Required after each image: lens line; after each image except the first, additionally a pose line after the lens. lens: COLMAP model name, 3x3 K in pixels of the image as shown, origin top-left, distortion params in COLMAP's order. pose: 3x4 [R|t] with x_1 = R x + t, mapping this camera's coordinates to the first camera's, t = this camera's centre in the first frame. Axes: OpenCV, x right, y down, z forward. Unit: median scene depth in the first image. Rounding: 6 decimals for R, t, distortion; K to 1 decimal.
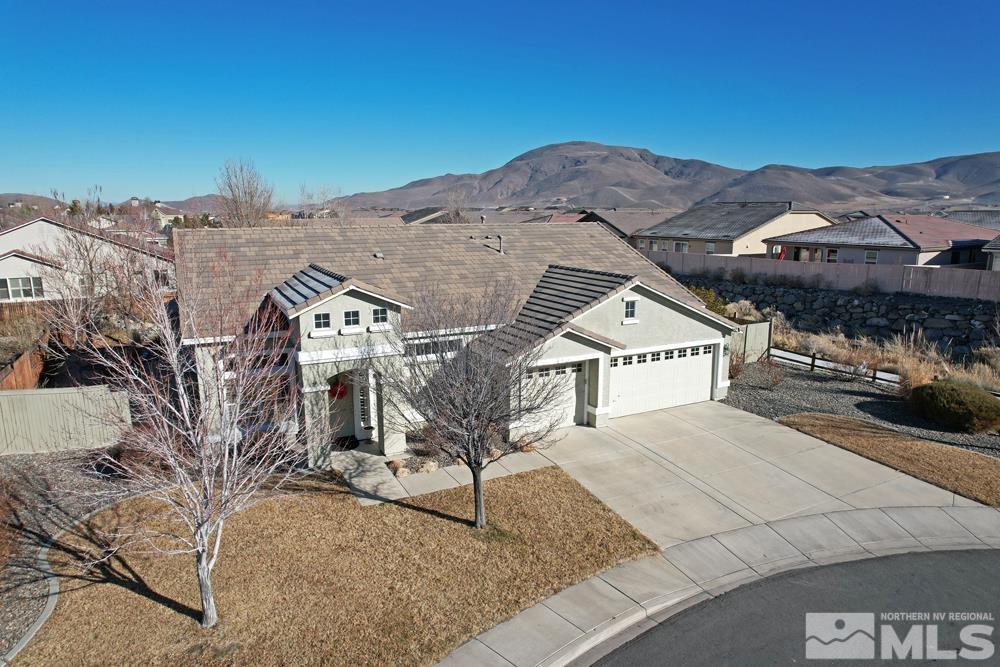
lens RADIAL K [[640.7, 0, 500.0], [0, 640.7, 333.5], [0, 0, 1]] dist [-0.082777, 0.075078]
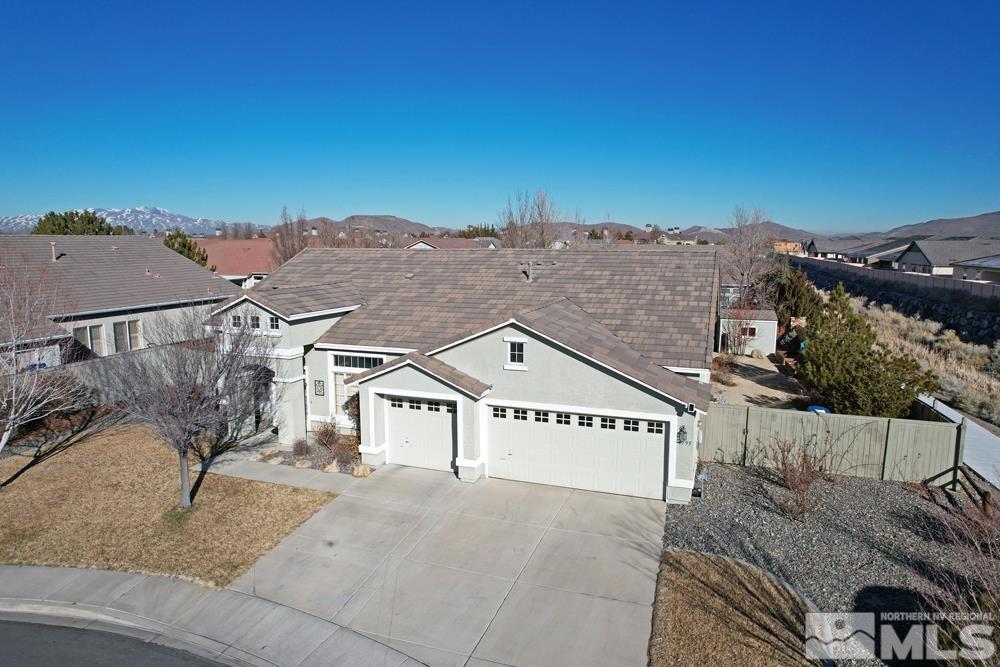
lens RADIAL K [[640.7, 0, 500.0], [0, 640.7, 333.5], [0, 0, 1]] dist [-0.082777, 0.075078]
pose [[0.680639, 0.110542, -0.724231, 0.796985], [-0.140936, 0.989843, 0.018630, -0.075453], [0.718935, 0.089390, 0.689306, 0.419239]]
